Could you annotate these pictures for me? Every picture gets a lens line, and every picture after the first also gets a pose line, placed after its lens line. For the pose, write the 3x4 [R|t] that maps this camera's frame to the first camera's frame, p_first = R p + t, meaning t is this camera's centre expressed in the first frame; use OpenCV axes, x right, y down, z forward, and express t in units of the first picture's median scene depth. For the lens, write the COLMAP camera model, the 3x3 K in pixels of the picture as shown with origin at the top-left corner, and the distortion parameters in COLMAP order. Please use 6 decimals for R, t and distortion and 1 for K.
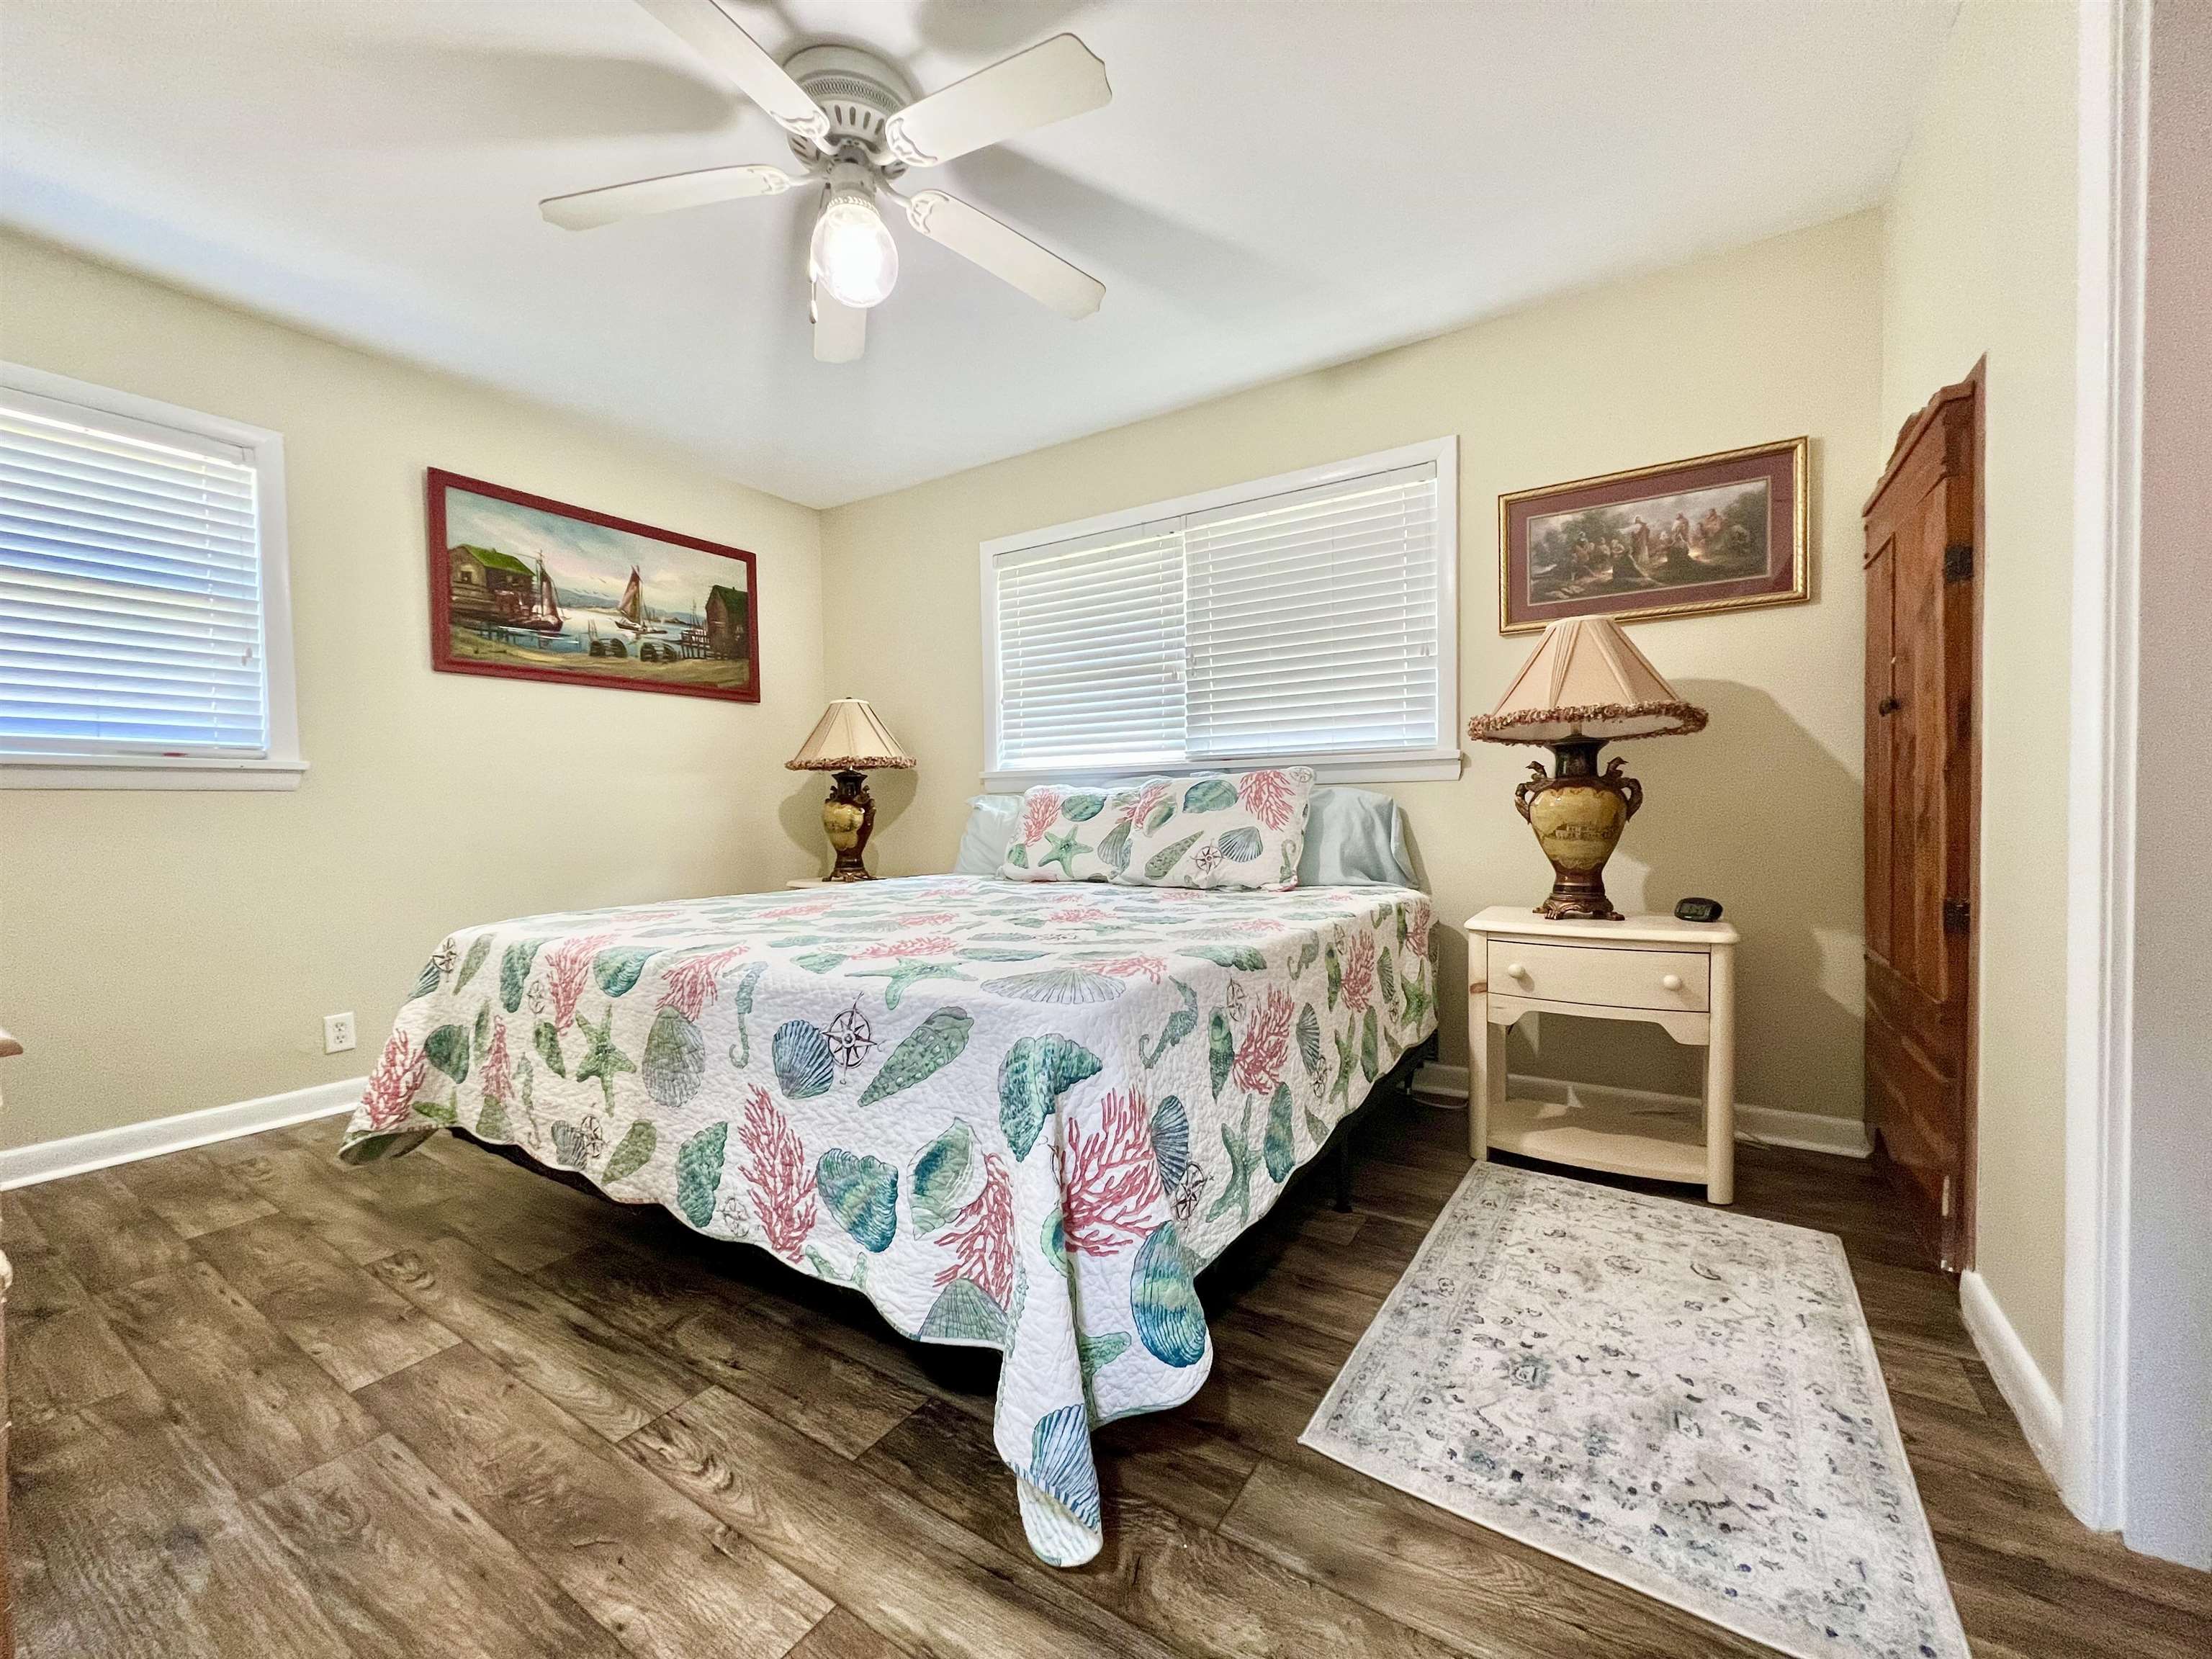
lens RADIAL K [[882.7, 0, 1104.8], [0, 882.7, 816.2], [0, 0, 1]] dist [0.005530, 0.000043]
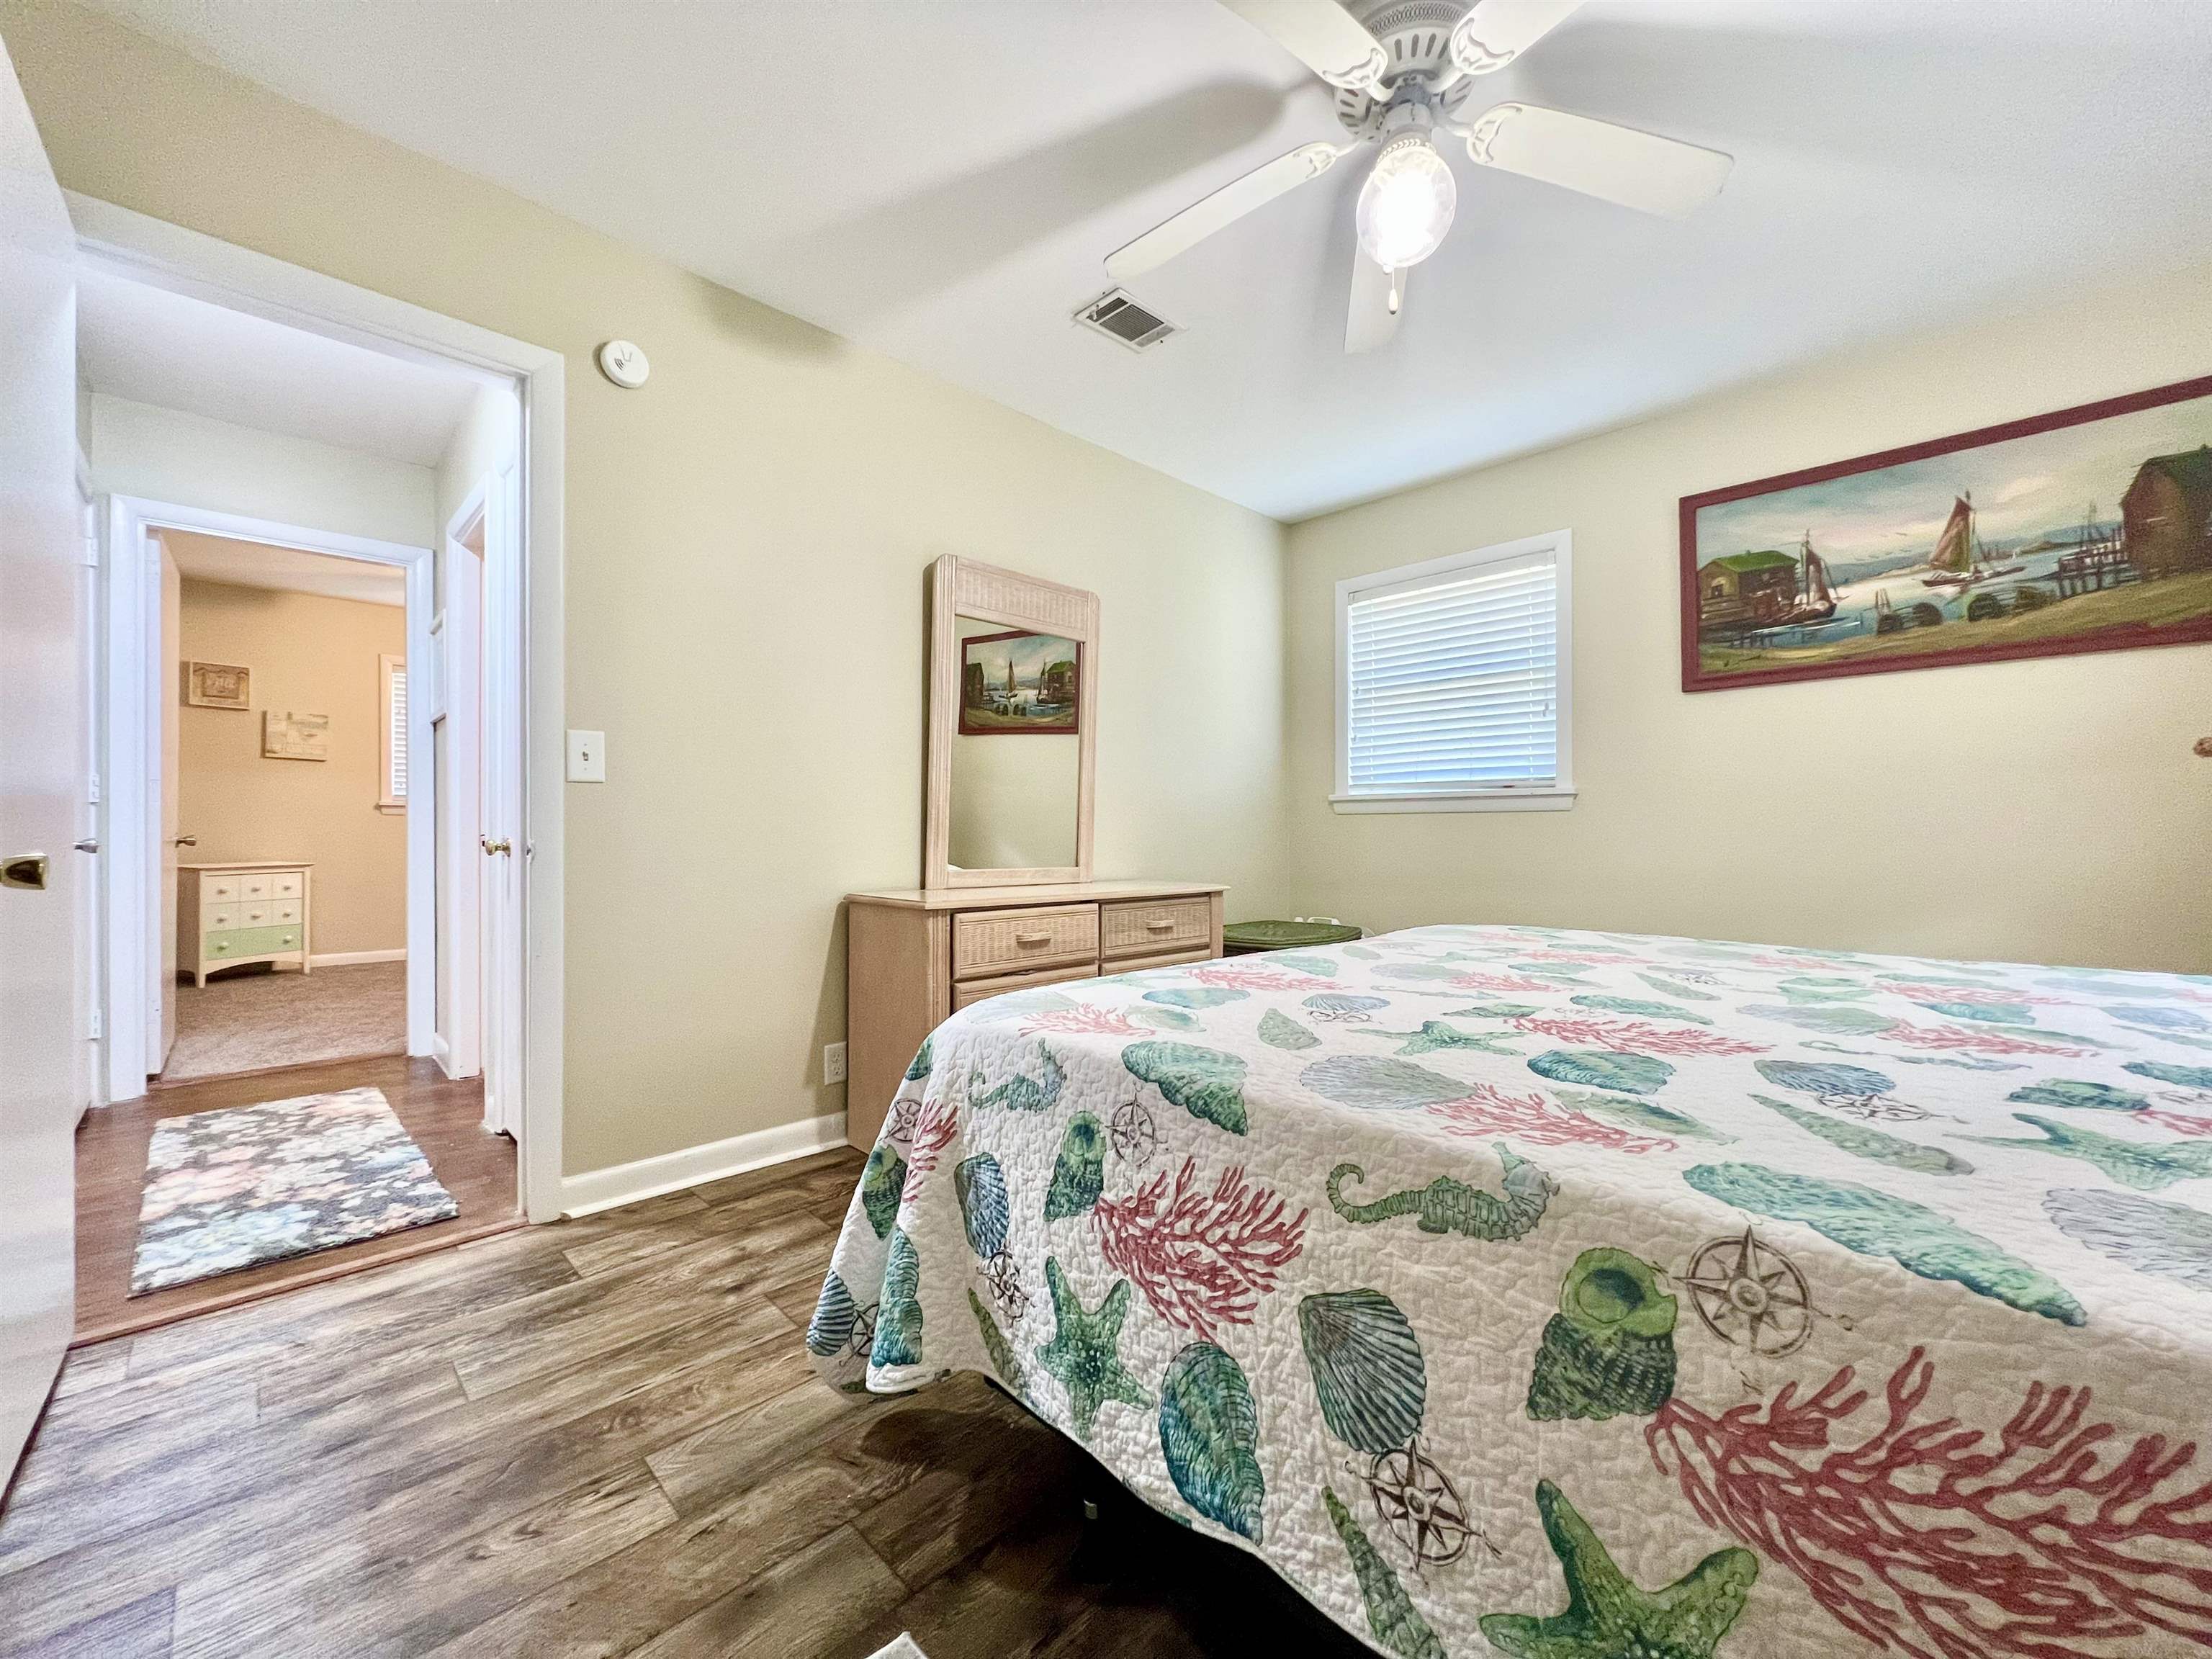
lens RADIAL K [[882.7, 0, 1106.3], [0, 882.7, 827.0], [0, 0, 1]] dist [0.005530, 0.000043]
pose [[-0.223009, 0.010097, -0.974764, 0.384994], [-0.010406, 0.999865, 0.012737, -0.012191], [0.974761, 0.012984, -0.222874, 0.545120]]
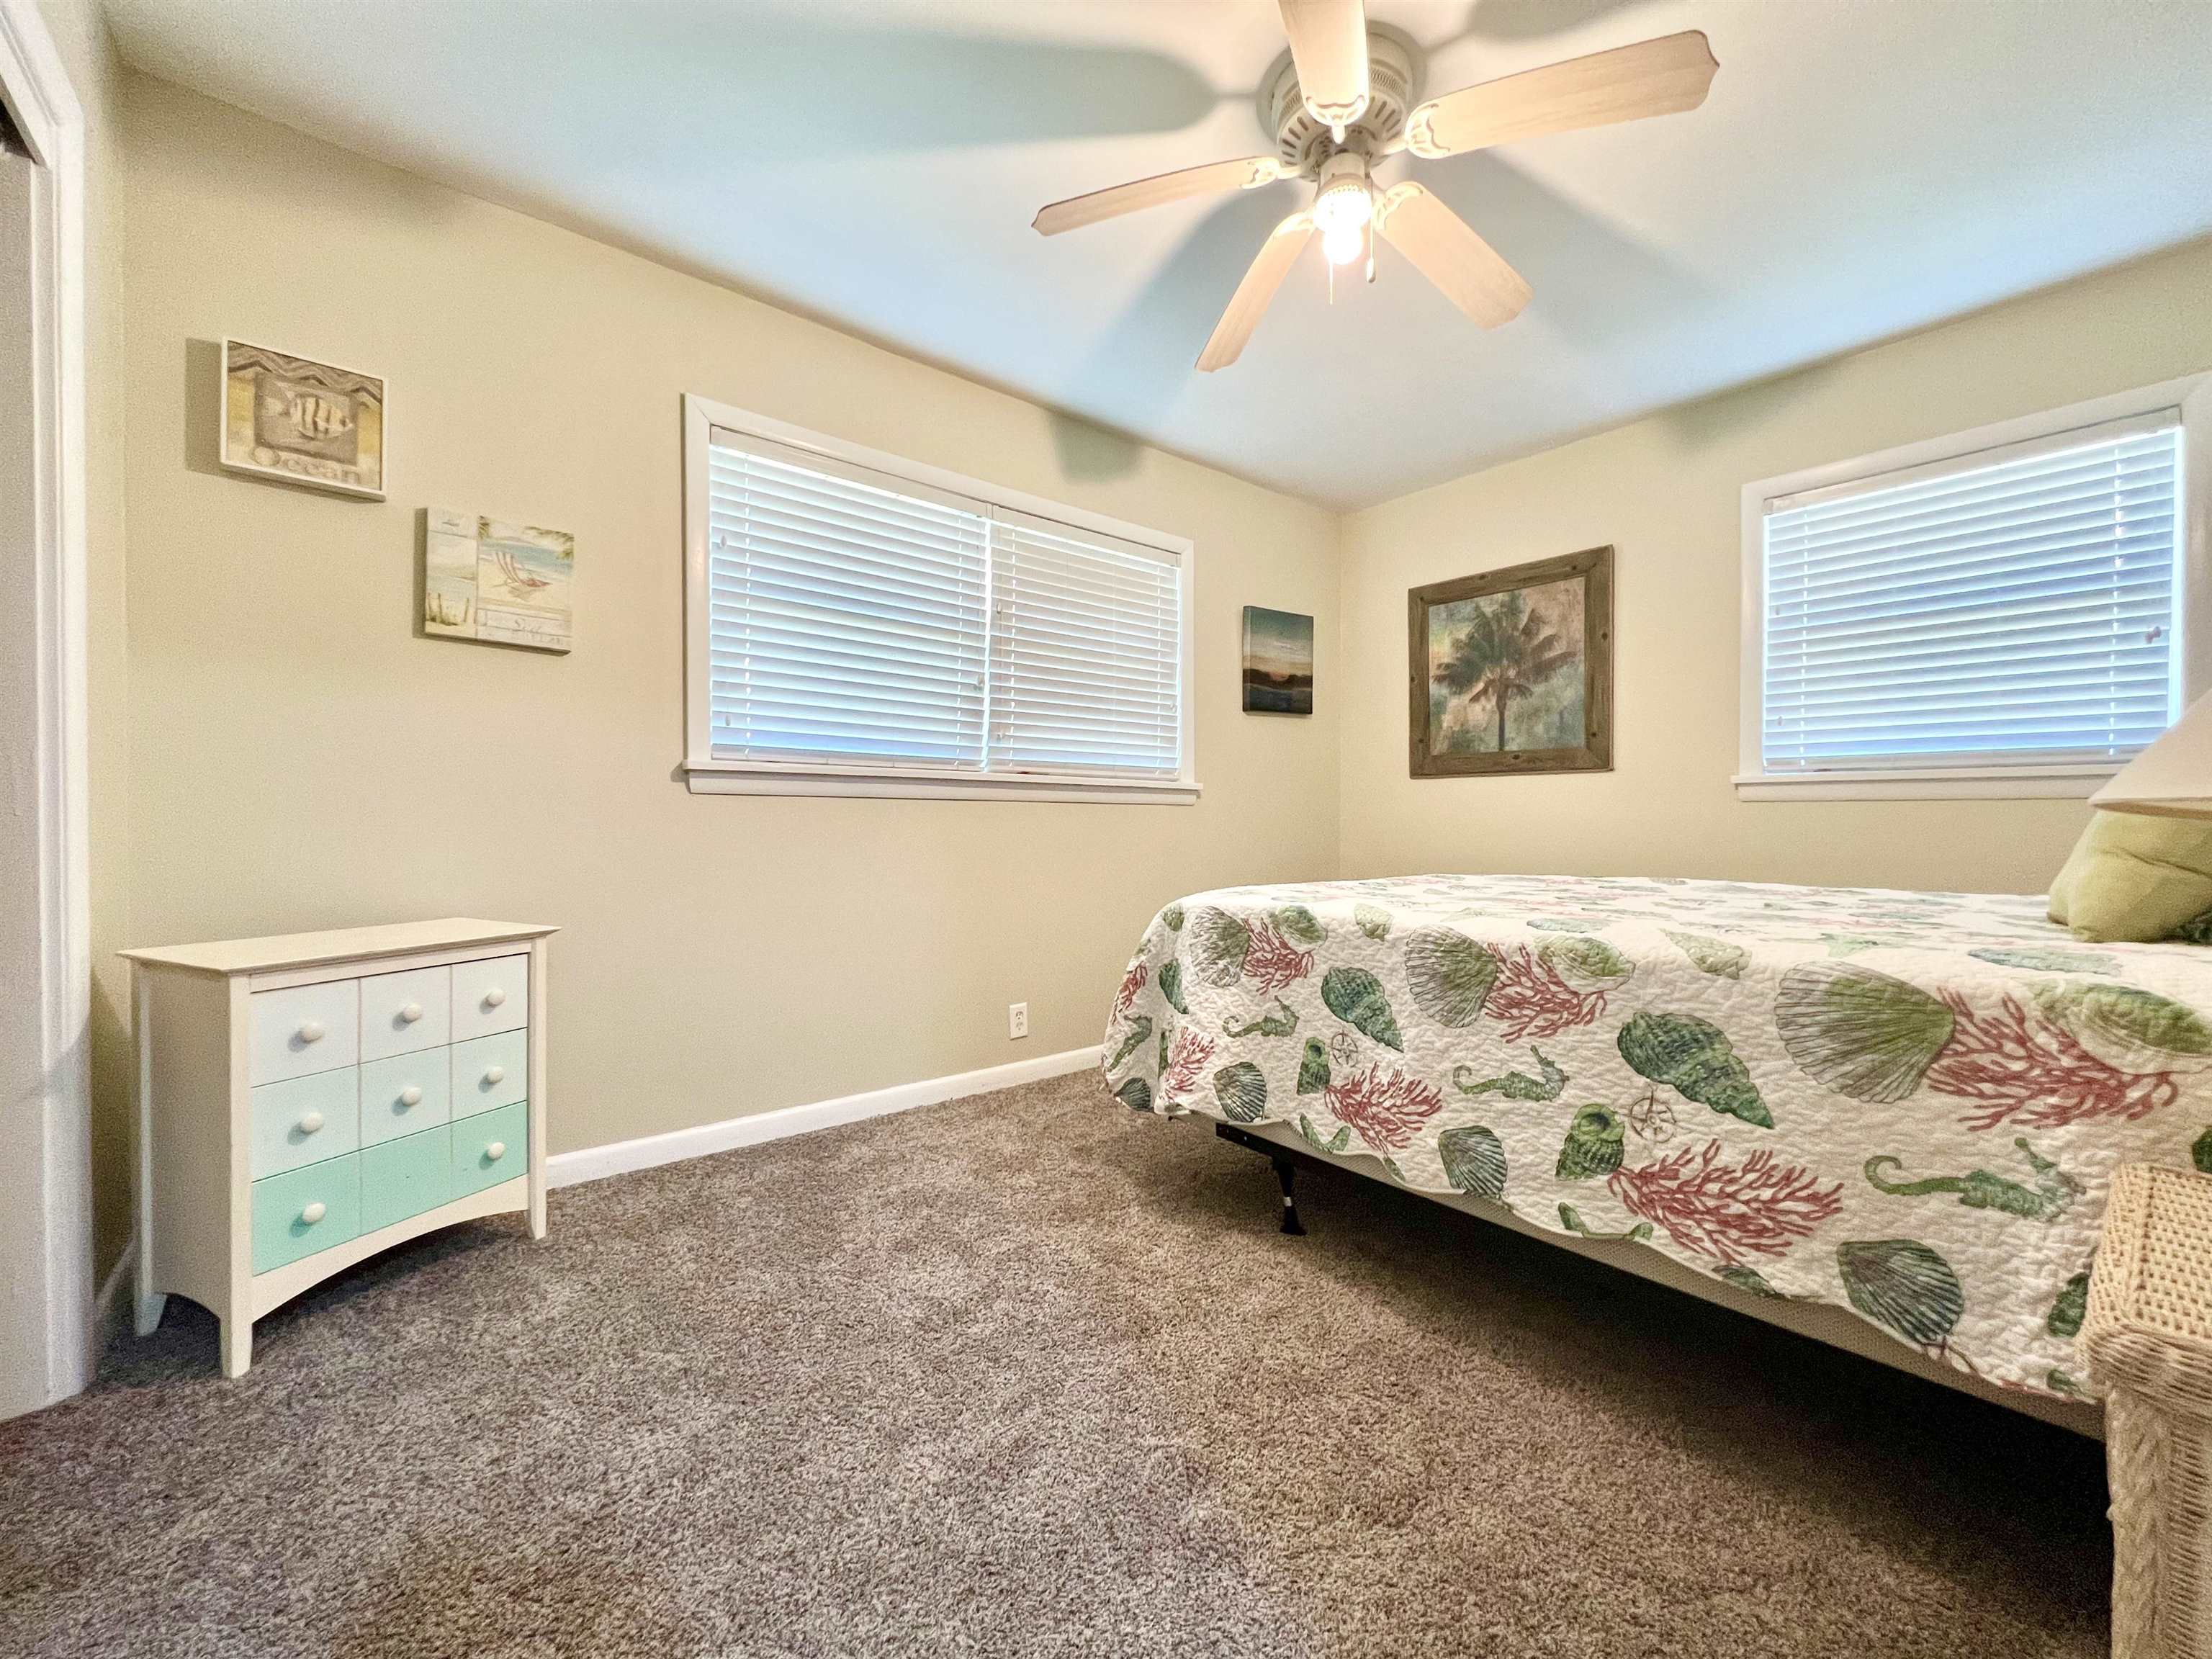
lens RADIAL K [[882.7, 0, 1104.6], [0, 882.7, 825.3], [0, 0, 1]] dist [0.005530, 0.000043]
pose [[-0.311491, 0.020513, -0.950028, 0.182509], [-0.010934, 0.999623, 0.025169, -0.007812], [0.950186, 0.018227, -0.311150, 0.236395]]
